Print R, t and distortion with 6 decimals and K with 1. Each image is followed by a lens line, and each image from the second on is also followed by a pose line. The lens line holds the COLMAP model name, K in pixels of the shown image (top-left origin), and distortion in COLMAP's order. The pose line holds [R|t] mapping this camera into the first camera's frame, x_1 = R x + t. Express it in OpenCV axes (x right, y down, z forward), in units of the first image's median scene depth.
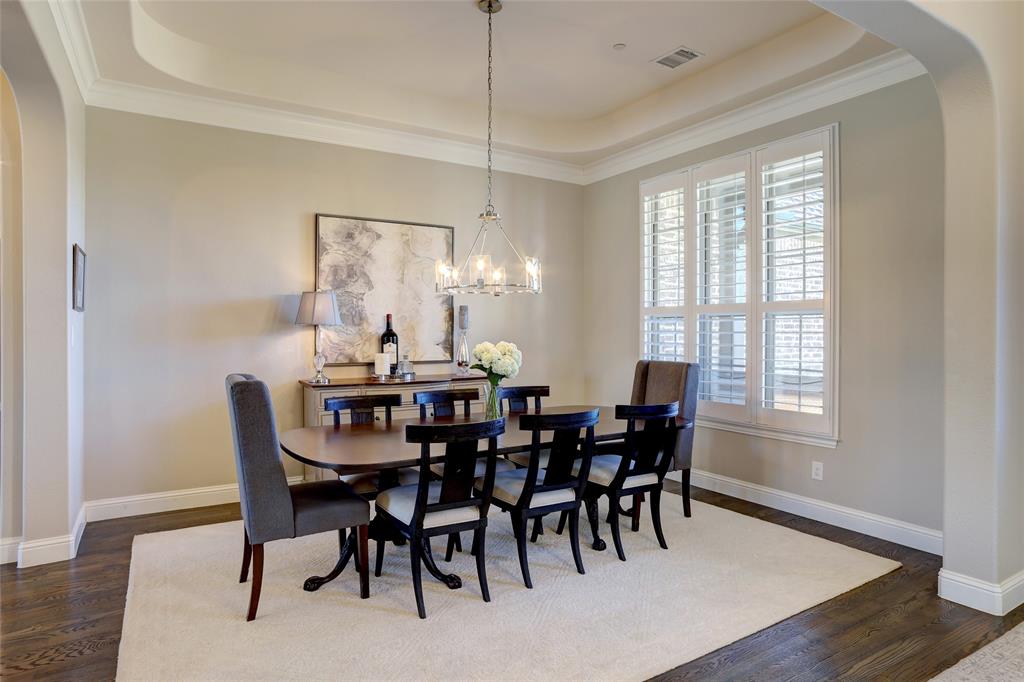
lens RADIAL K [[585.7, 0, 503.5], [0, 585.7, 335.7], [0, 0, 1]] dist [-0.063658, 0.038772]
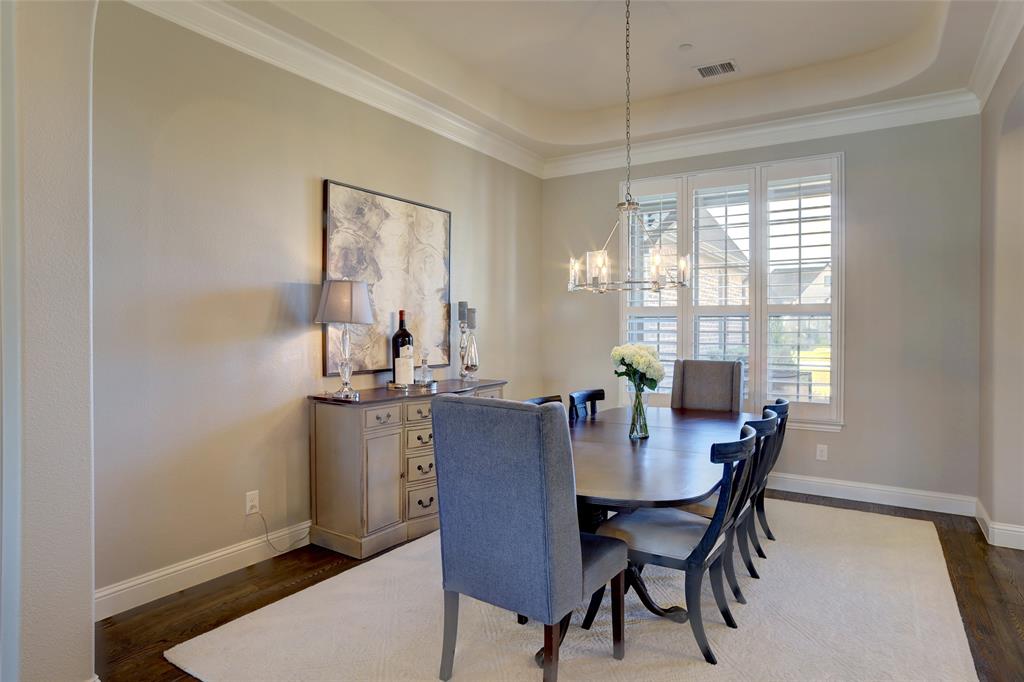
lens RADIAL K [[585.7, 0, 505.2], [0, 585.7, 336.4], [0, 0, 1]] dist [-0.063658, 0.038772]
pose [[0.903186, -0.004711, 0.429223, -0.422565], [0.001974, 0.999975, 0.006823, -0.005440], [-0.429244, -0.005315, 0.903173, 0.190796]]
